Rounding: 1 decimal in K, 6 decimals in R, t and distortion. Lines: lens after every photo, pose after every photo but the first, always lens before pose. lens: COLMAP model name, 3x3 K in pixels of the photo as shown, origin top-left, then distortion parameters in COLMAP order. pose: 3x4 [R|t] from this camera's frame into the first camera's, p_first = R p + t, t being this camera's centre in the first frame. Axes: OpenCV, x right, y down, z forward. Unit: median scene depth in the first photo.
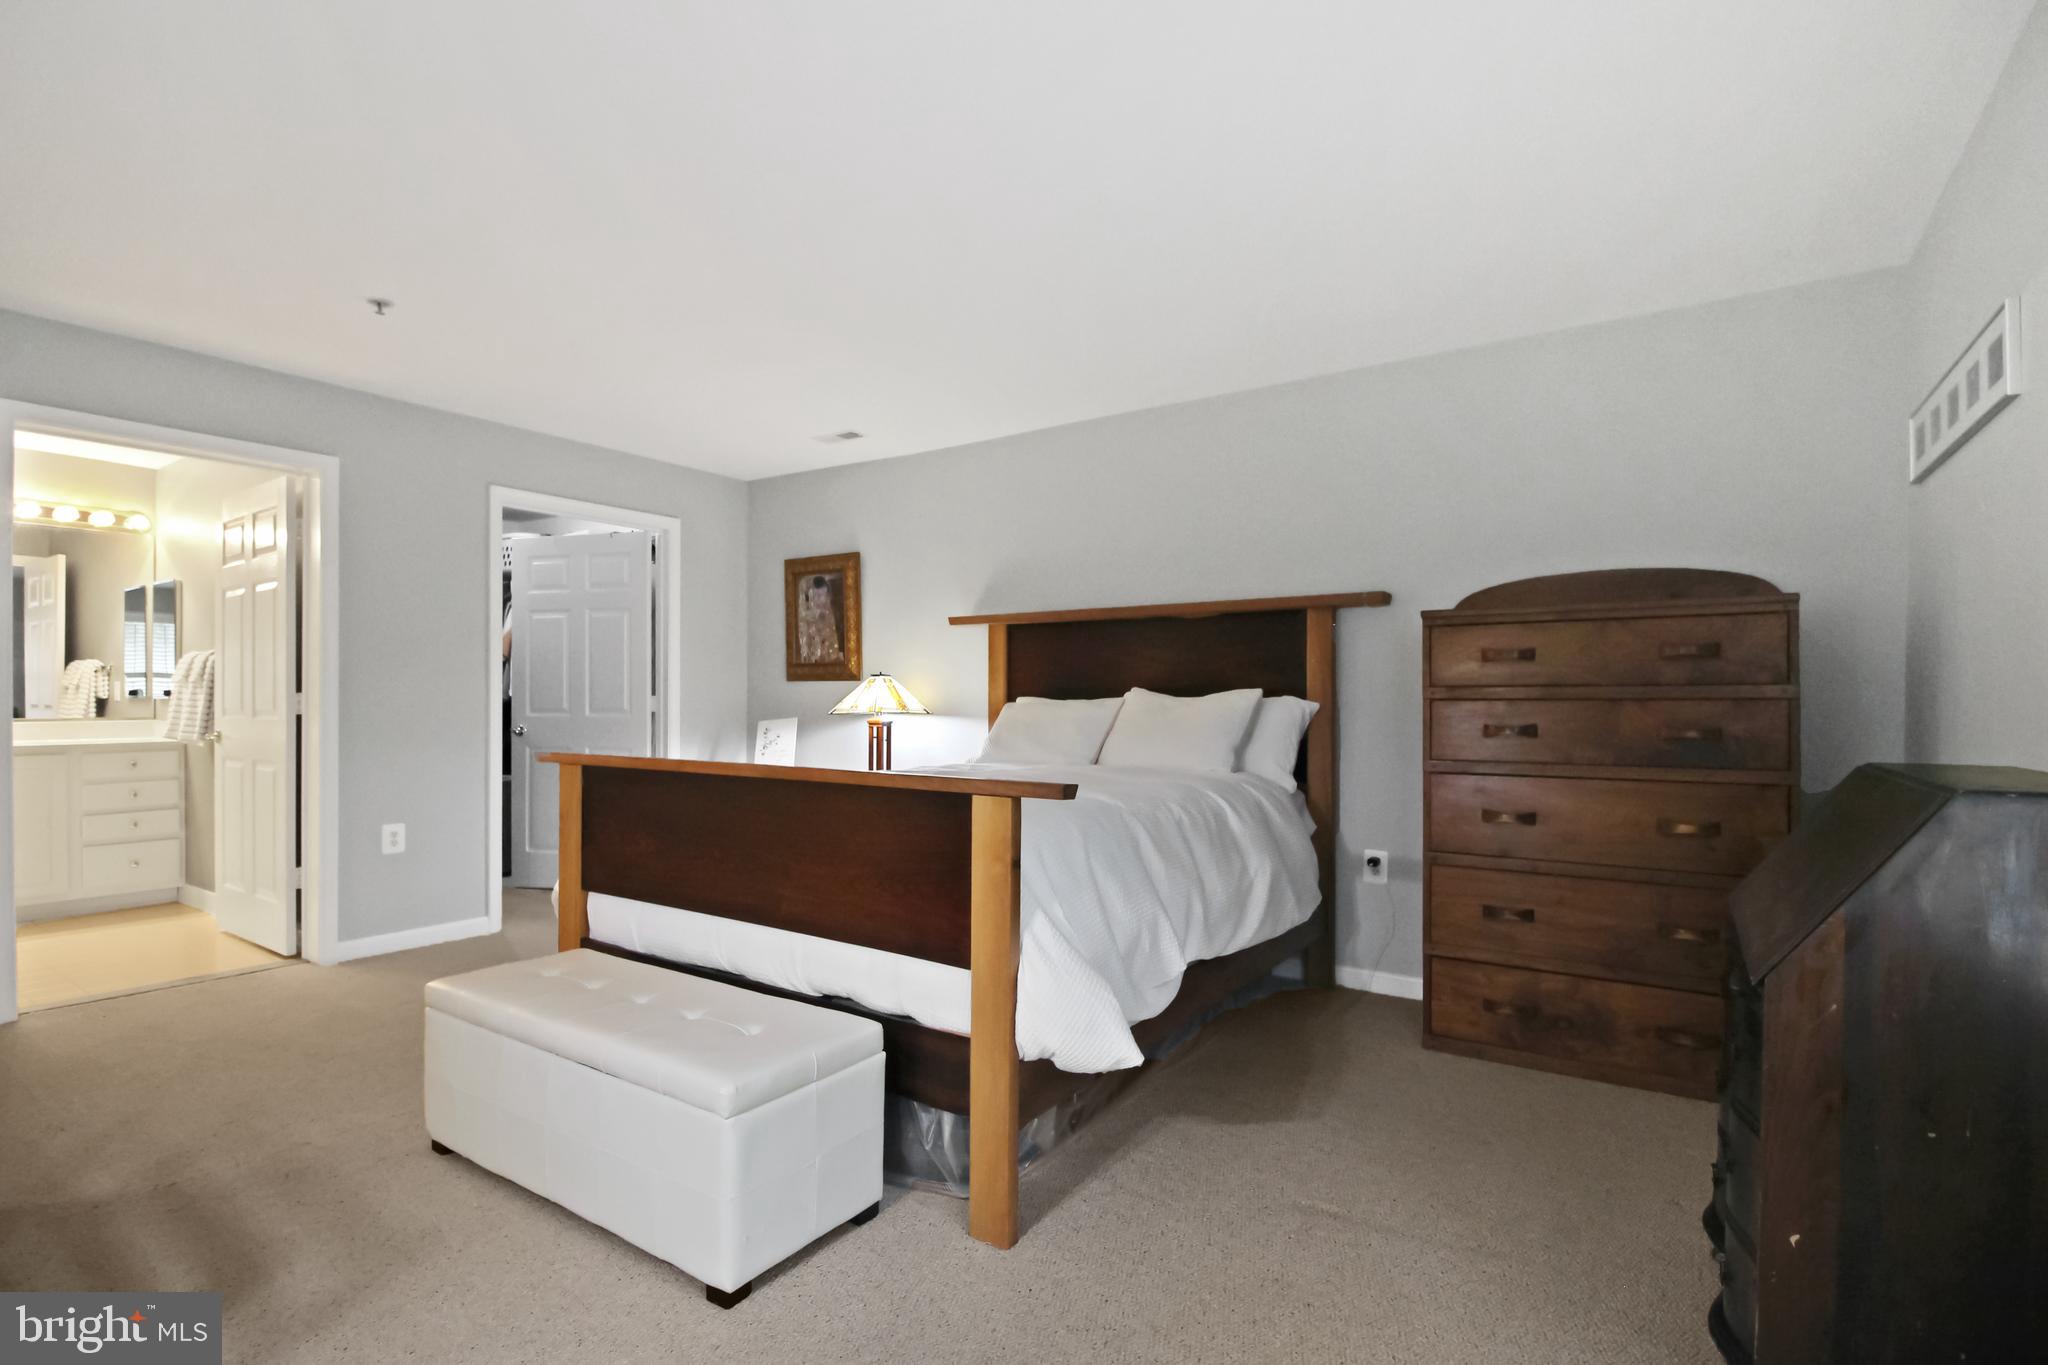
lens RADIAL K [[960.5, 0, 1026.7], [0, 960.5, 694.9], [0, 0, 1]] dist [-0.017564, -0.001120]
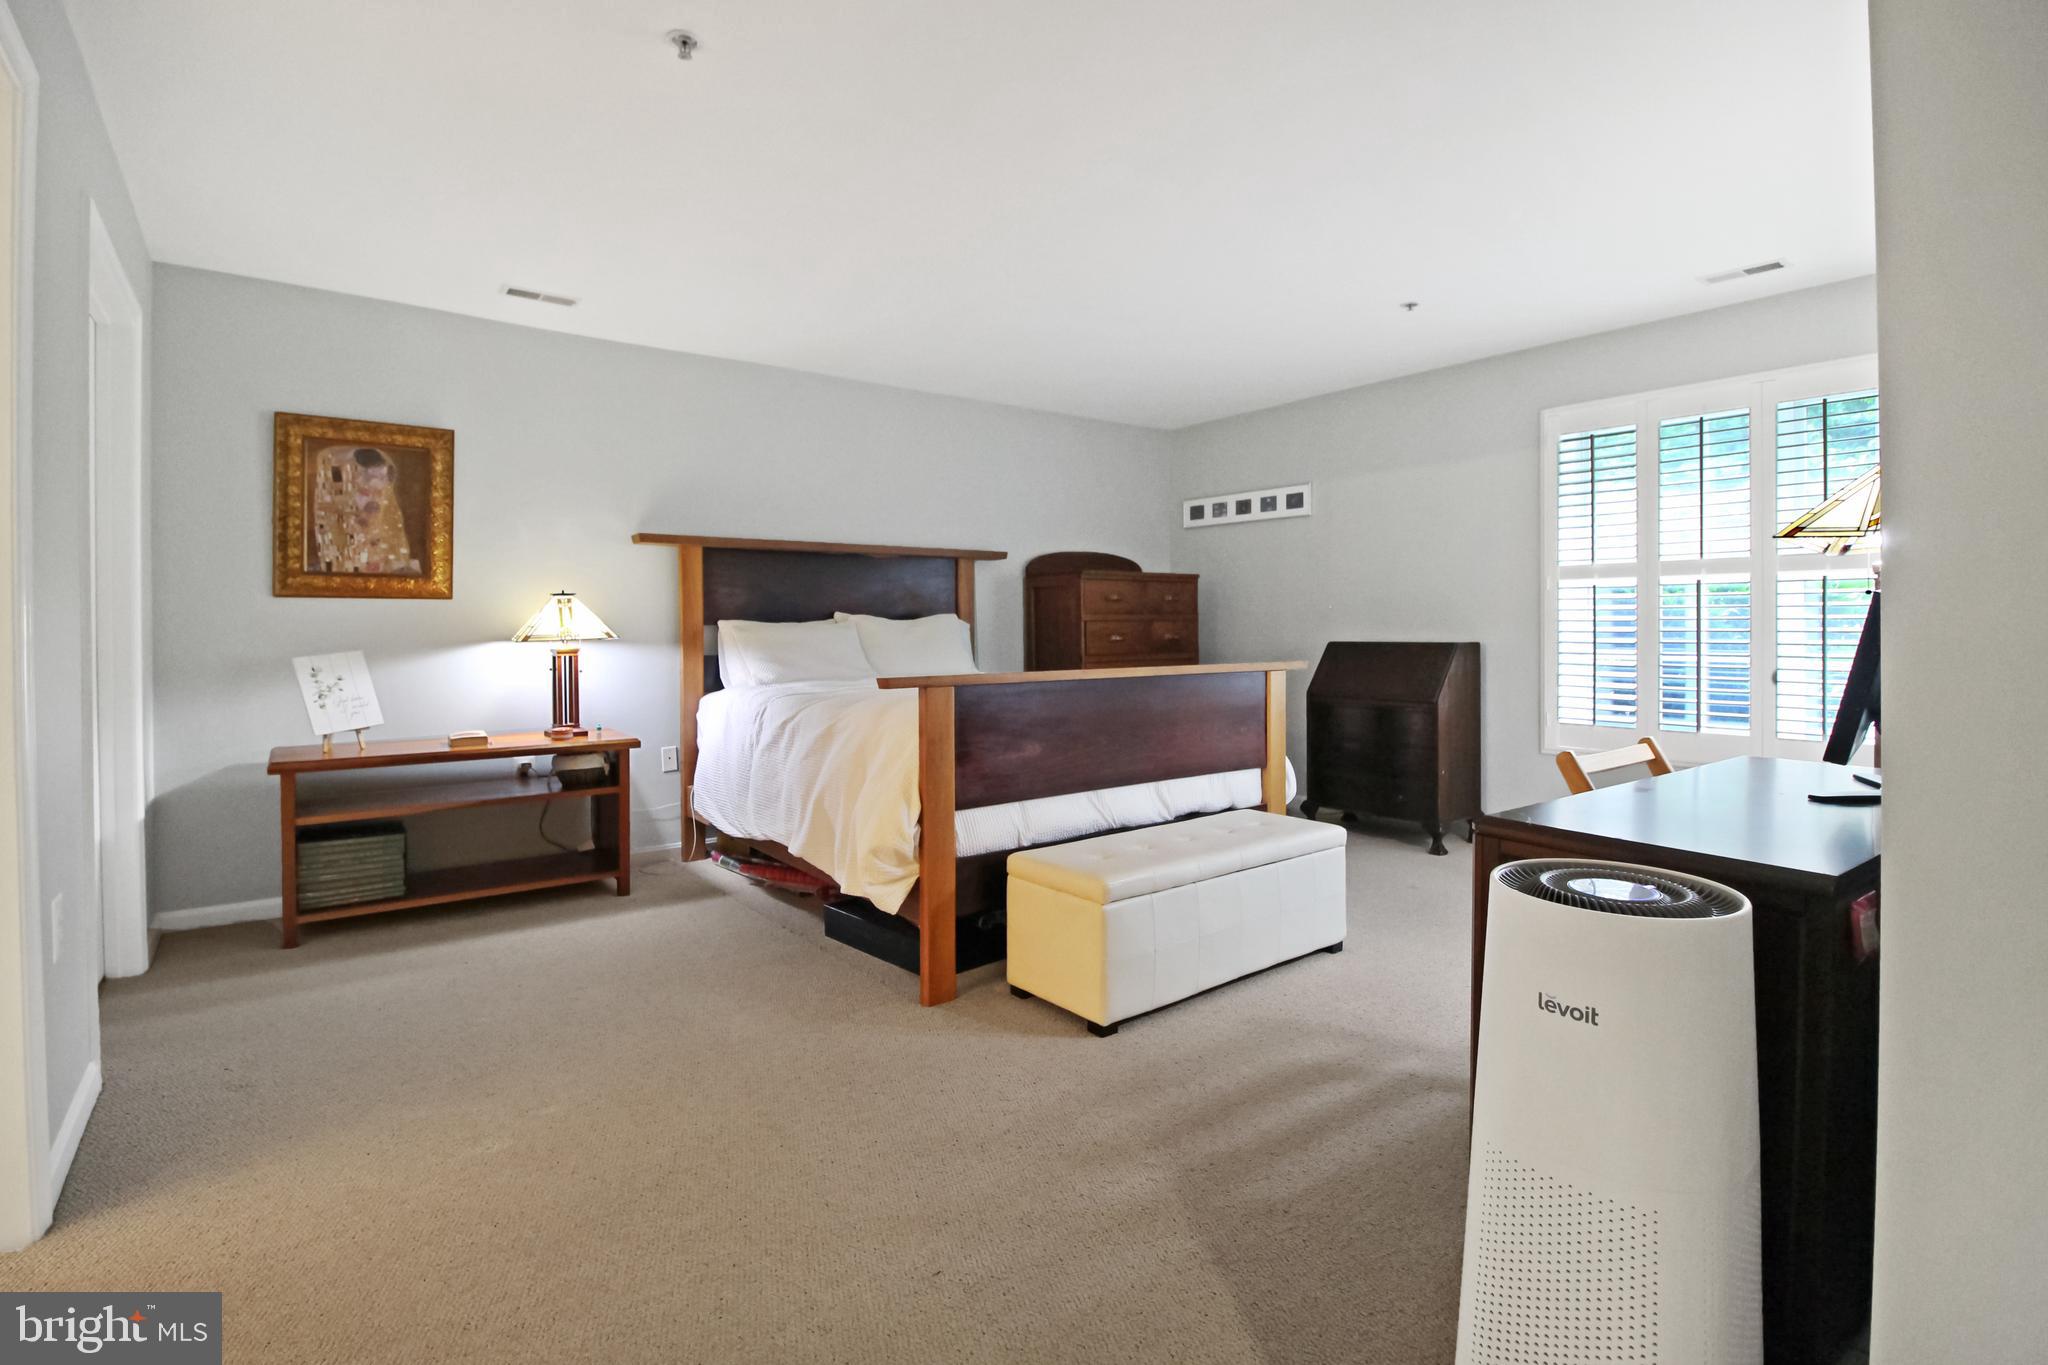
lens RADIAL K [[960.5, 0, 1011.7], [0, 960.5, 621.7], [0, 0, 1]] dist [-0.017564, -0.001120]
pose [[0.325403, -0.001588, 0.945574, -0.746442], [0.001689, 0.999998, 0.001098, 0.002996], [-0.945574, 0.001240, 0.325406, 0.332137]]
